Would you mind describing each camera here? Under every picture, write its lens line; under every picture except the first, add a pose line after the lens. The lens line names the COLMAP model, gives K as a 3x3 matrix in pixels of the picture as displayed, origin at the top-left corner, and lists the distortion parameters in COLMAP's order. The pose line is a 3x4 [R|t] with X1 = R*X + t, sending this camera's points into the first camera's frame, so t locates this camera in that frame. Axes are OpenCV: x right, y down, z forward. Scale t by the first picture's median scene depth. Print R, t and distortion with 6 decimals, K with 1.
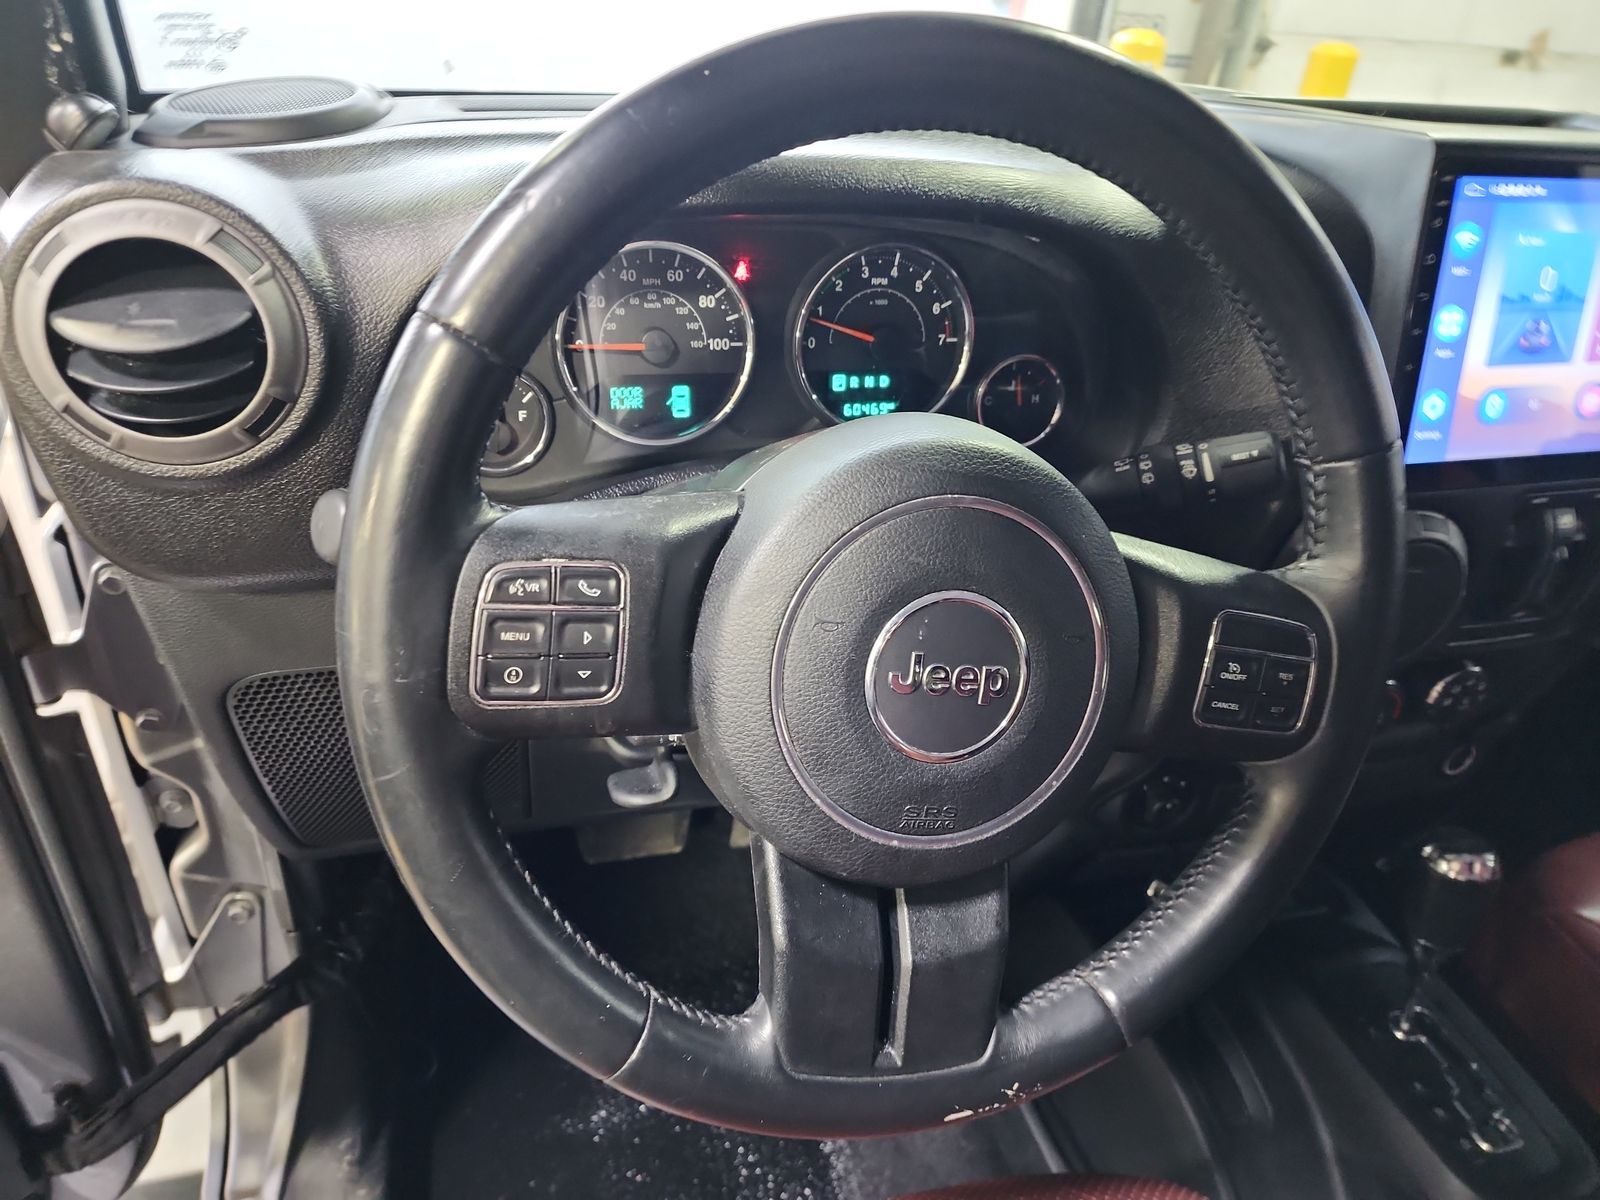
lens RADIAL K [[1087.3, 0, 799.4], [0, 1087.3, 597.7], [0, 0, 1]] dist [0.054801, -0.013967]
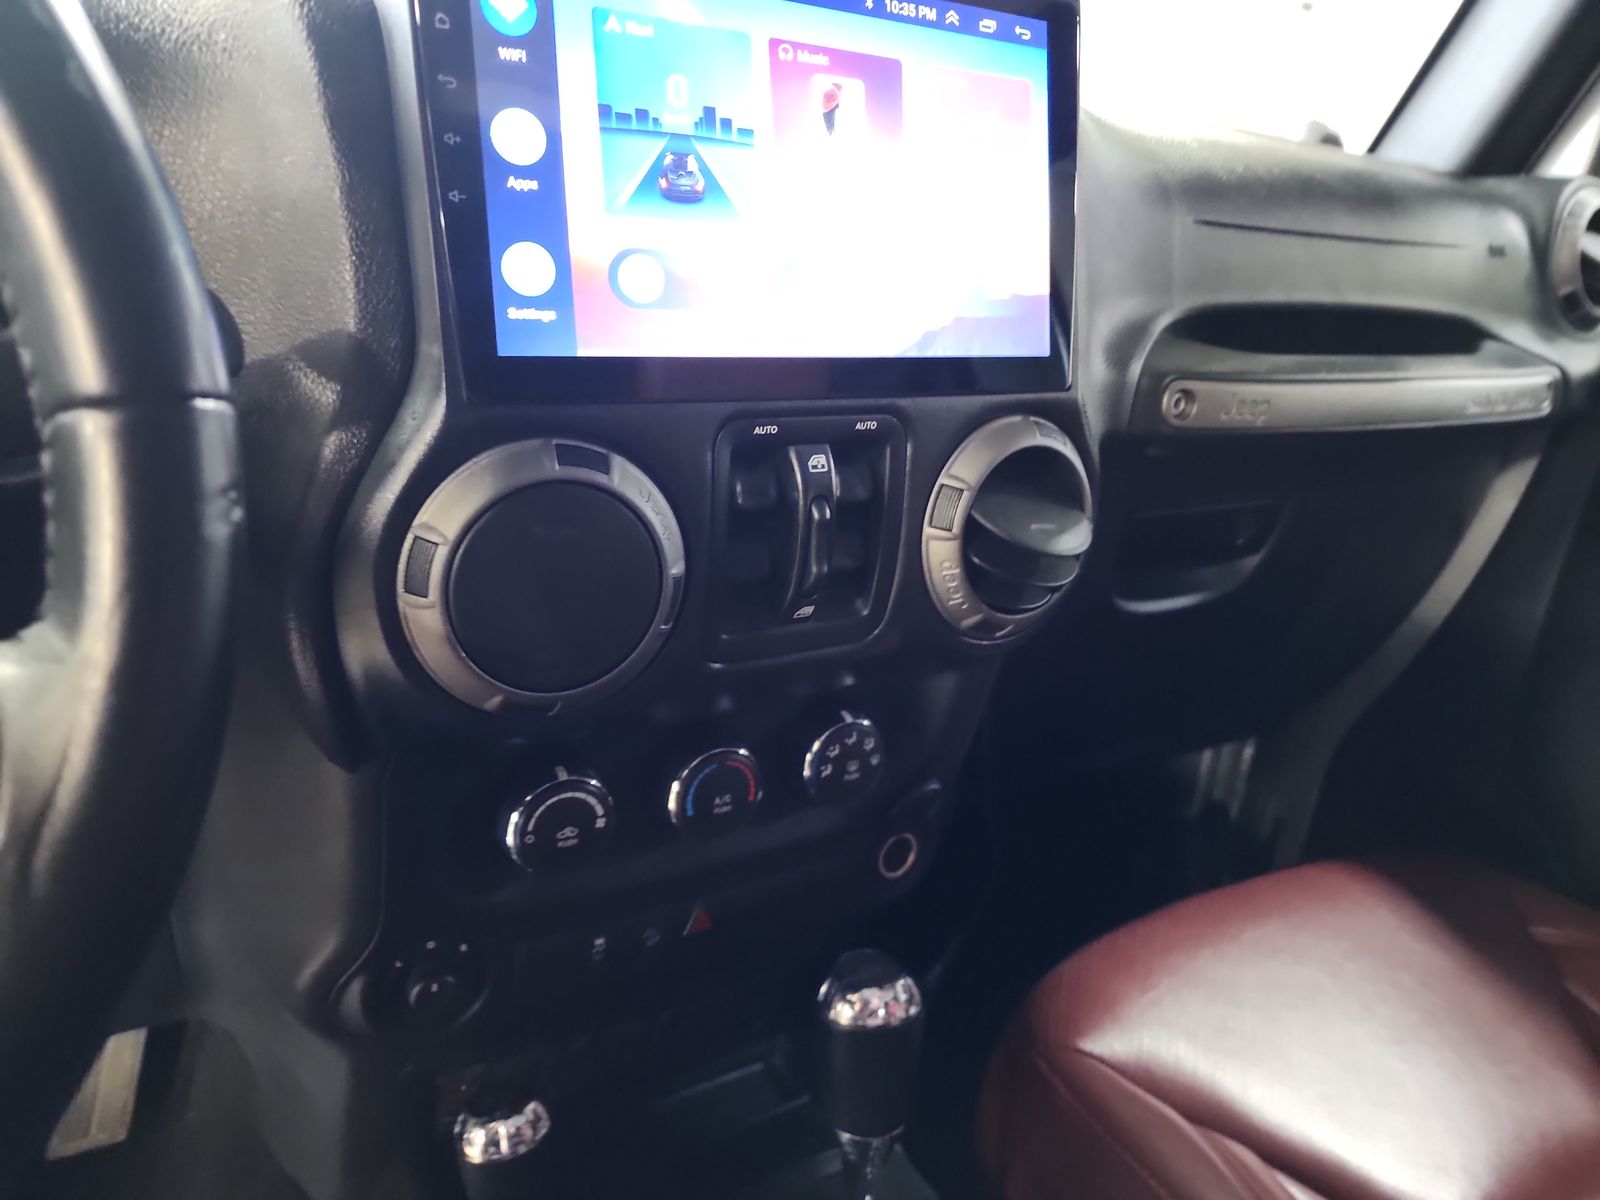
lens RADIAL K [[1087.3, 0, 801.2], [0, 1087.3, 604.9], [0, 0, 1]] dist [0.054801, -0.013967]
pose [[0.974495, -0.087740, 0.206548, 0.438356], [0.124301, 0.977349, -0.171284, 0.109704], [-0.186841, 0.192589, 0.963328, 0.301967]]
